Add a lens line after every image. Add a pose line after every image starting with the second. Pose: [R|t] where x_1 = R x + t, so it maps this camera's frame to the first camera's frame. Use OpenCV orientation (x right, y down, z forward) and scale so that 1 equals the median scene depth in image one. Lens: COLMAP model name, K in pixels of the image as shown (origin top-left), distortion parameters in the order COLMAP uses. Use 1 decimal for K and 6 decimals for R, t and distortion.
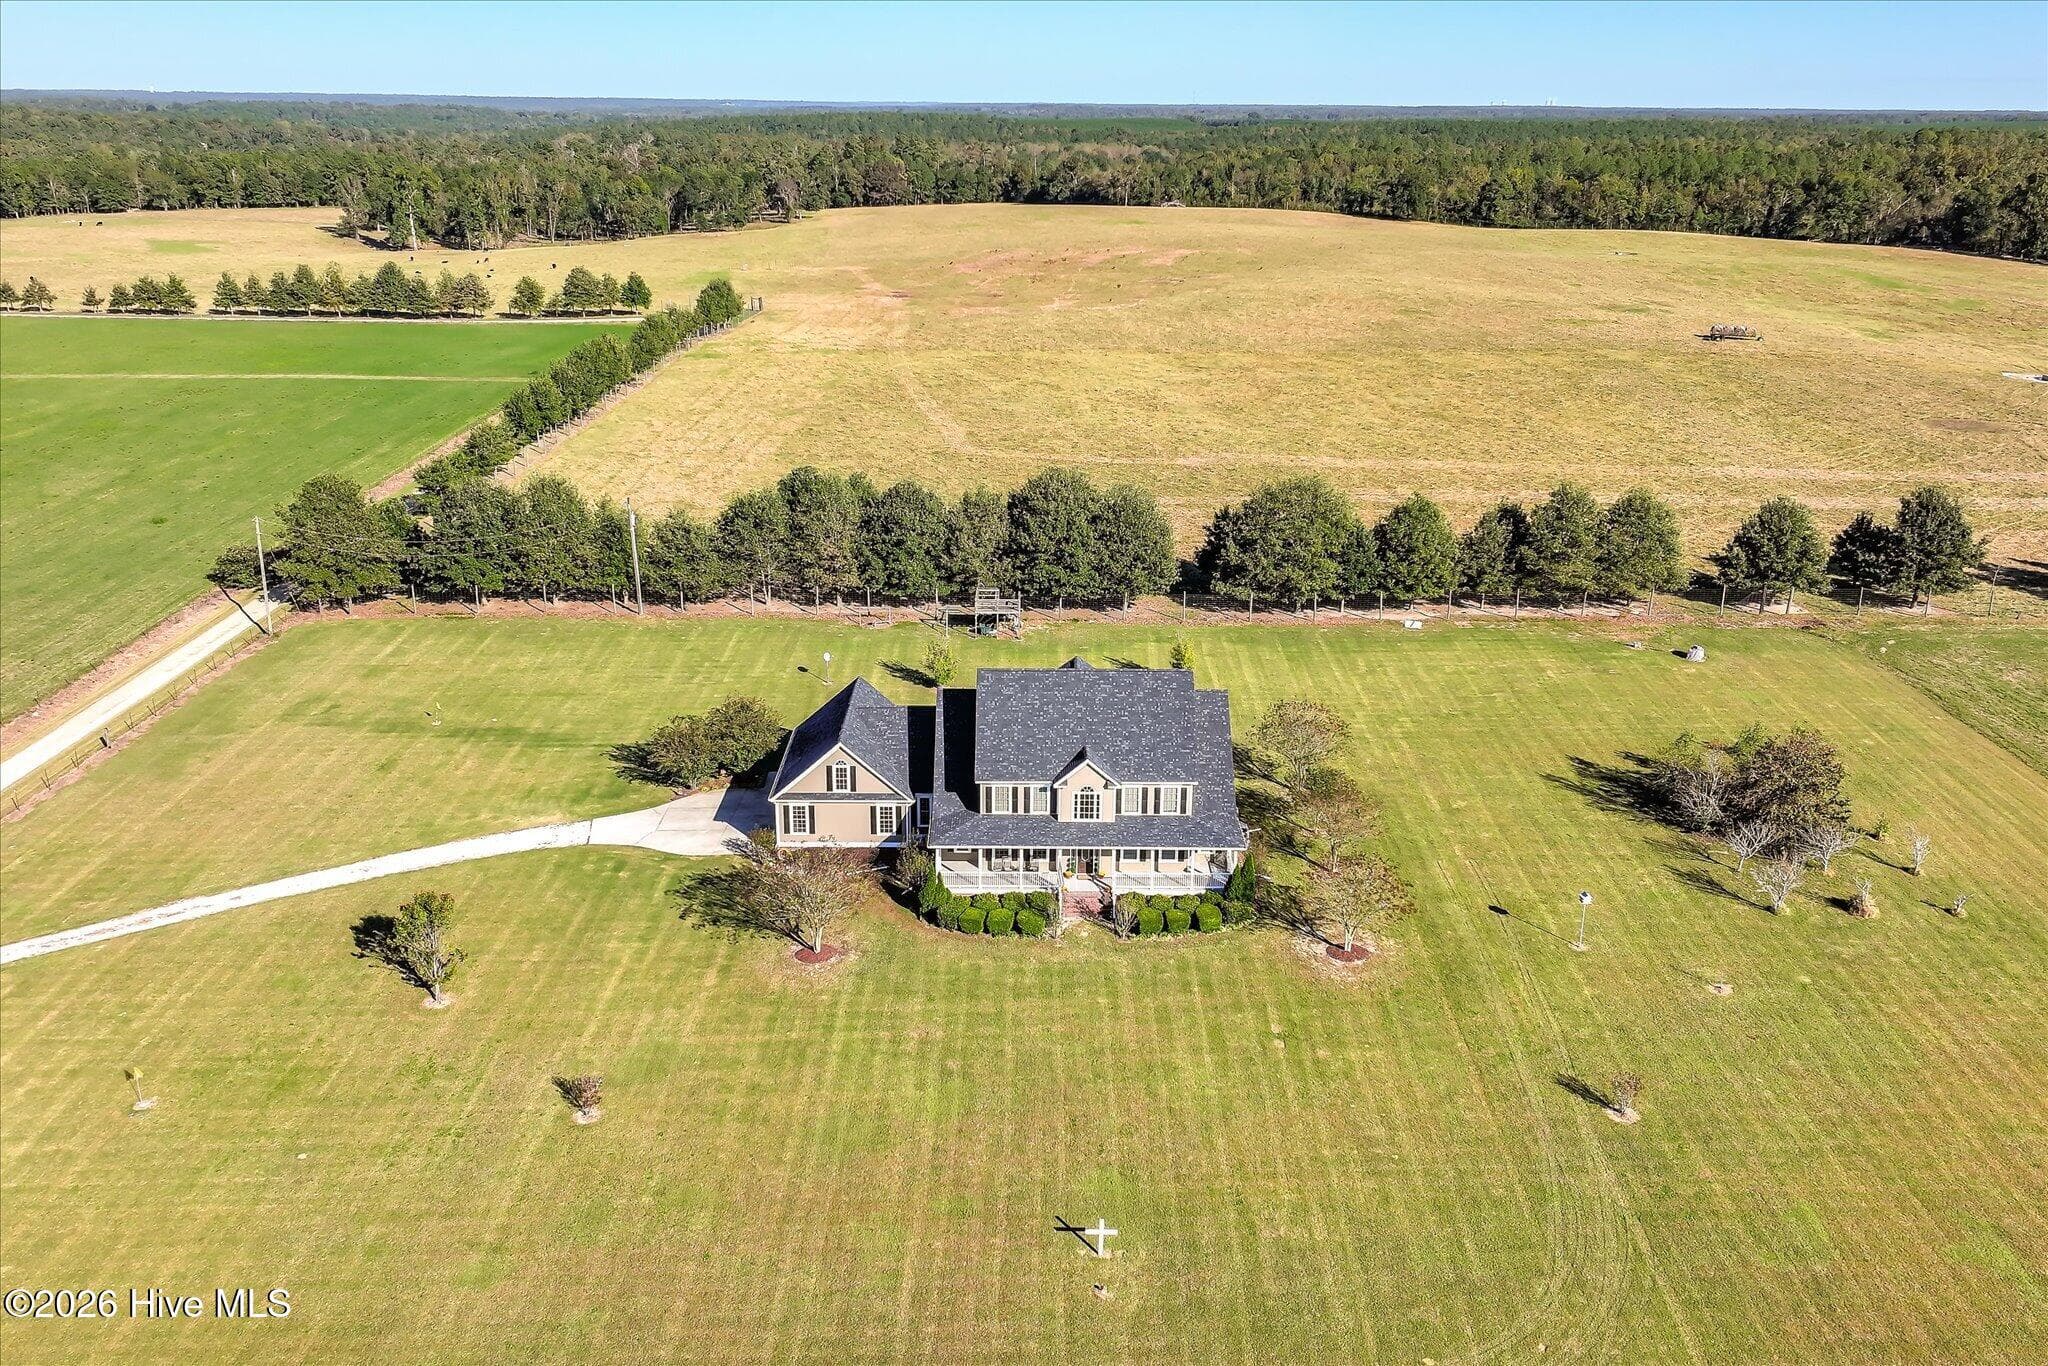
lens RADIAL K [[1707.5, 0, 1032.8], [0, 1707.5, 683.7], [0, 0, 1]] dist [0.008342, -0.009303]
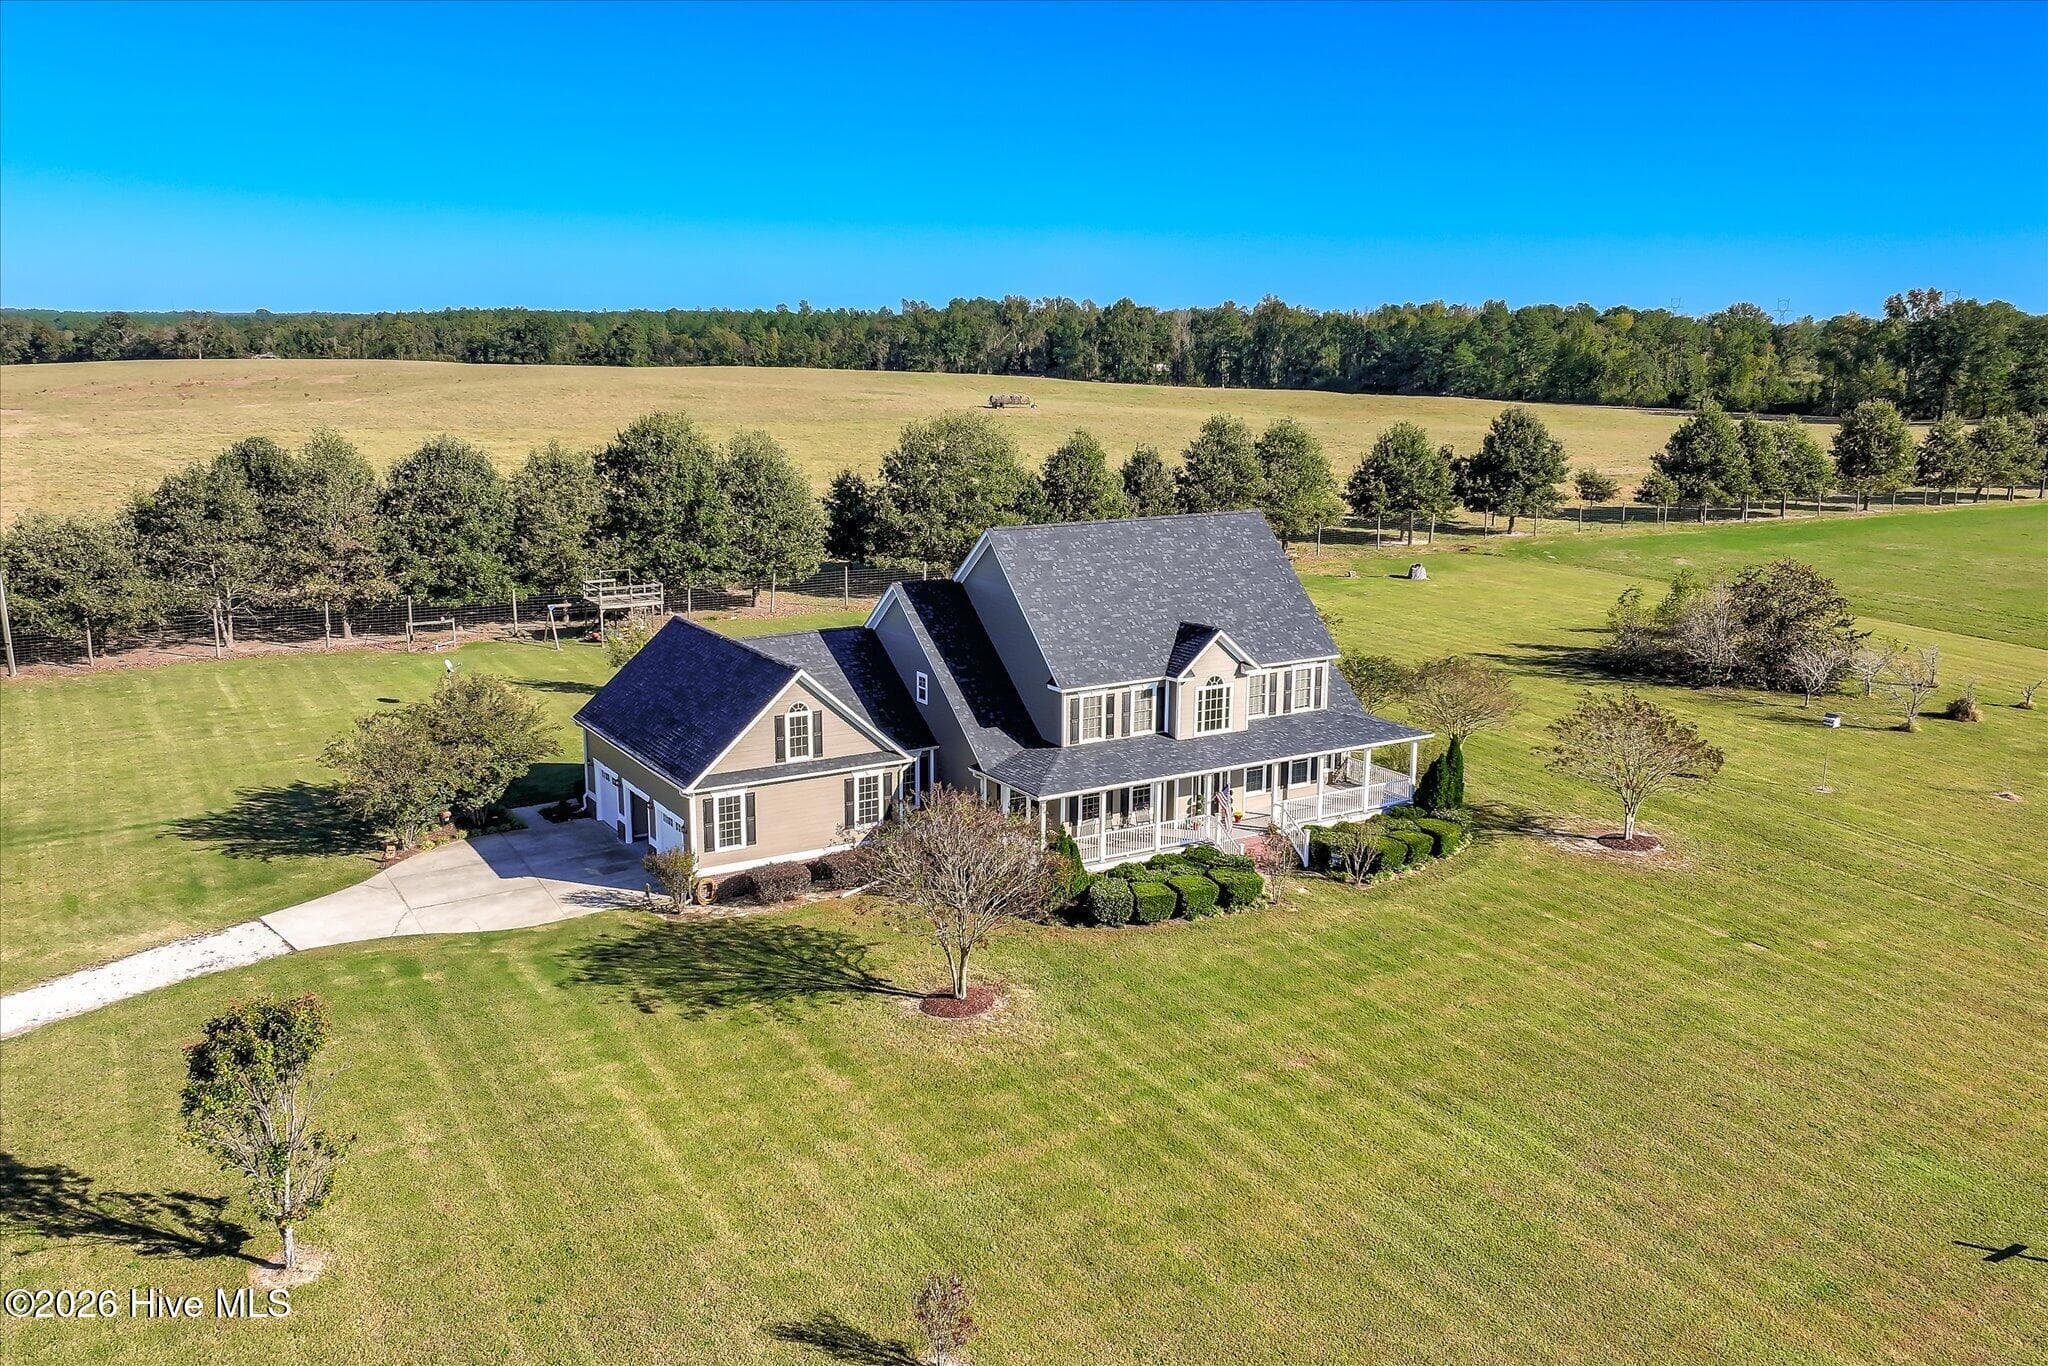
lens RADIAL K [[1707.5, 0, 1036.7], [0, 1707.5, 683.1], [0, 0, 1]] dist [0.008342, -0.009303]
pose [[0.851551, -0.110607, 0.512471, -0.310160], [0.169074, 0.983203, -0.068738, 0.083862], [-0.496260, 0.145180, 0.855949, 0.427401]]
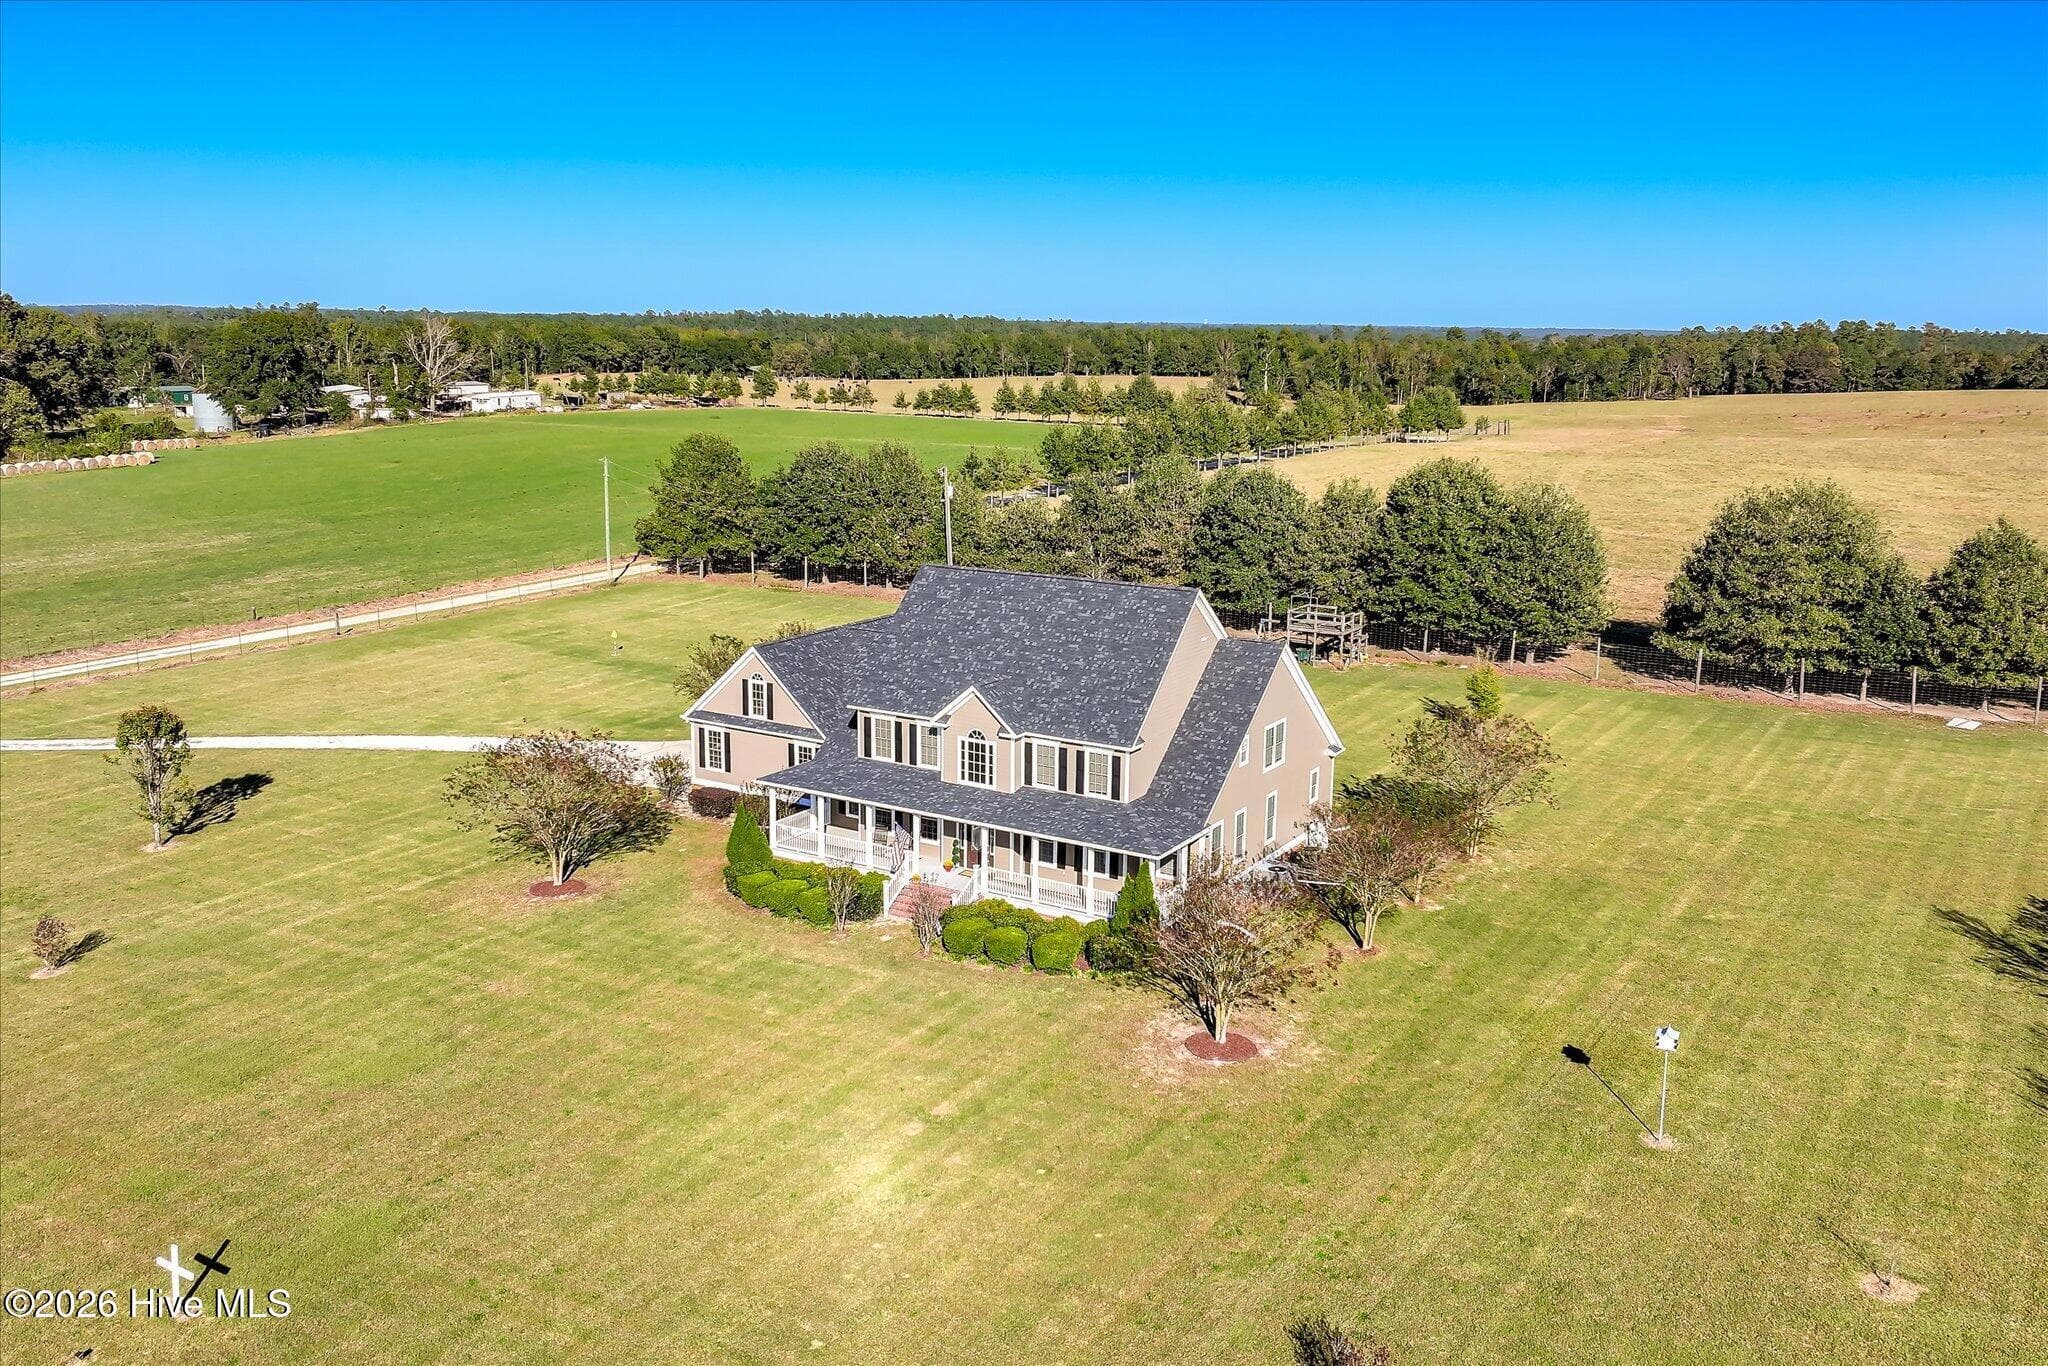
lens RADIAL K [[1707.5, 0, 1029.7], [0, 1707.5, 684.4], [0, 0, 1]] dist [0.008342, -0.009303]
pose [[0.848637, 0.109756, -0.517464, 0.340515], [-0.174449, 0.981580, -0.077897, 0.079489], [0.499382, 0.156377, 0.852152, 0.393269]]
